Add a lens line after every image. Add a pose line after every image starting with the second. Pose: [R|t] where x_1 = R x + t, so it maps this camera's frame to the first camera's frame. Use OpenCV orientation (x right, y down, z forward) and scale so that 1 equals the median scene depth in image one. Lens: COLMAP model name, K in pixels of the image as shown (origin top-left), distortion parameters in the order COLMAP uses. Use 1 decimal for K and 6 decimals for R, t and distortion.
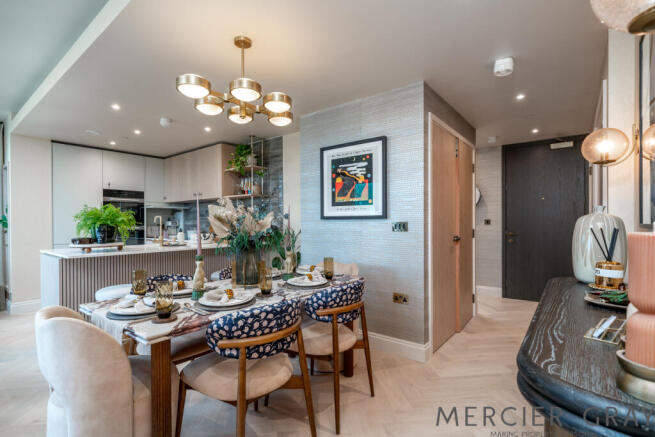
lens RADIAL K [[318.7, 0, 326.1], [0, 318.7, 224.3], [0, 0, 1]] dist [0.003173, 0.001276]
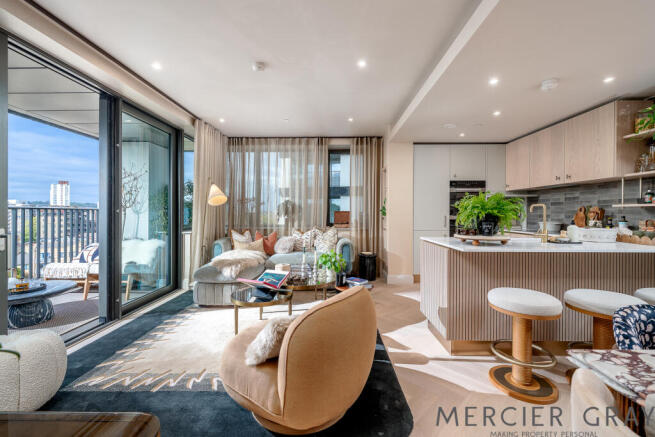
lens RADIAL K [[270.1, 0, 330.6], [0, 270.1, 212.1], [0, 0, 1]] dist [-0.006944, -0.000285]
pose [[0.619443, 0.002403, -0.785038, -0.366030], [-0.007196, 0.999971, -0.002617, 0.000018], [0.785009, 0.007270, 0.619442, 0.192981]]
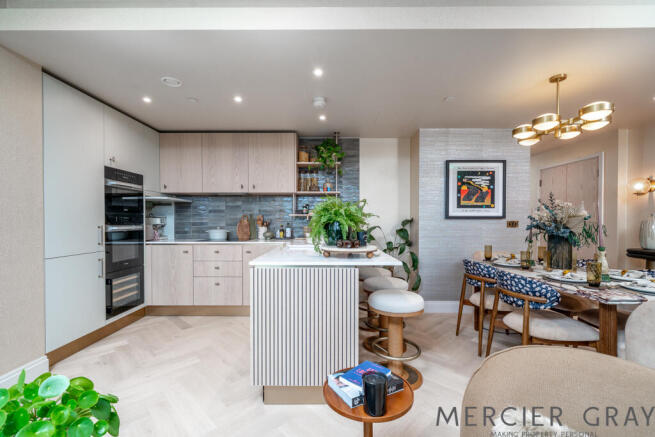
lens RADIAL K [[280.8, 0, 328.2], [0, 280.8, 223.8], [0, 0, 1]] dist [0.001658, -0.000314]
pose [[0.786666, -0.003805, 0.617367, -1.078754], [-0.001306, 0.999969, 0.007827, -0.002666], [-0.617378, -0.006964, 0.786636, 0.450366]]
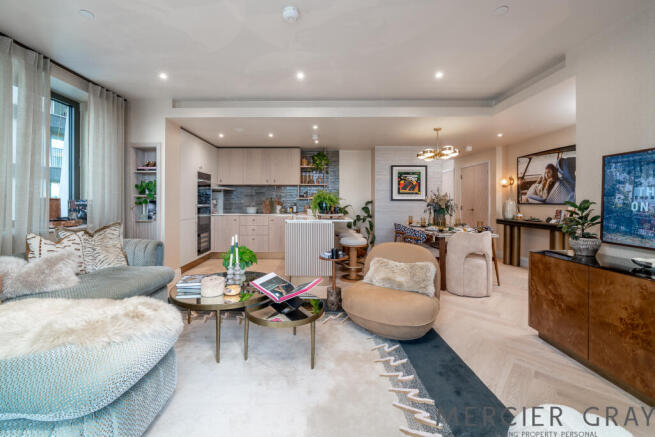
lens RADIAL K [[253.9, 0, 315.9], [0, 253.9, 201.2], [0, 0, 1]] dist [0.001834, 0.000199]
pose [[0.792720, 0.006811, 0.609548, -1.428333], [-0.004052, 0.999974, -0.005905, -0.000150], [-0.609572, 0.002211, 0.792727, 0.018113]]
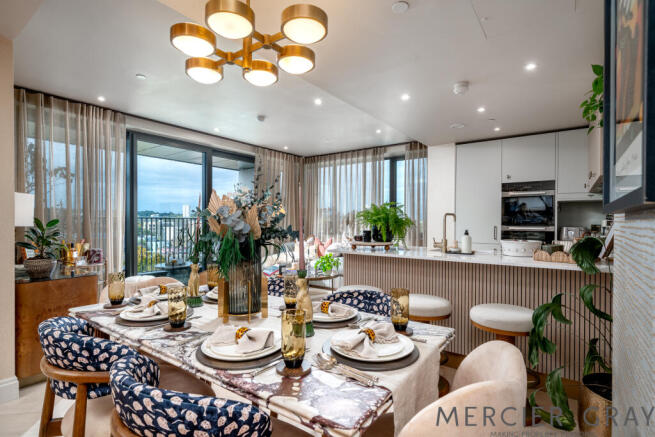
lens RADIAL K [[335.5, 0, 329.2], [0, 335.5, 223.2], [0, 0, 1]] dist [-0.004592, -0.000321]
pose [[0.052675, 0.006422, -0.998591, 0.305860], [-0.005447, 0.999966, 0.006143, -0.006286], [0.998597, 0.005115, 0.052708, 0.741815]]
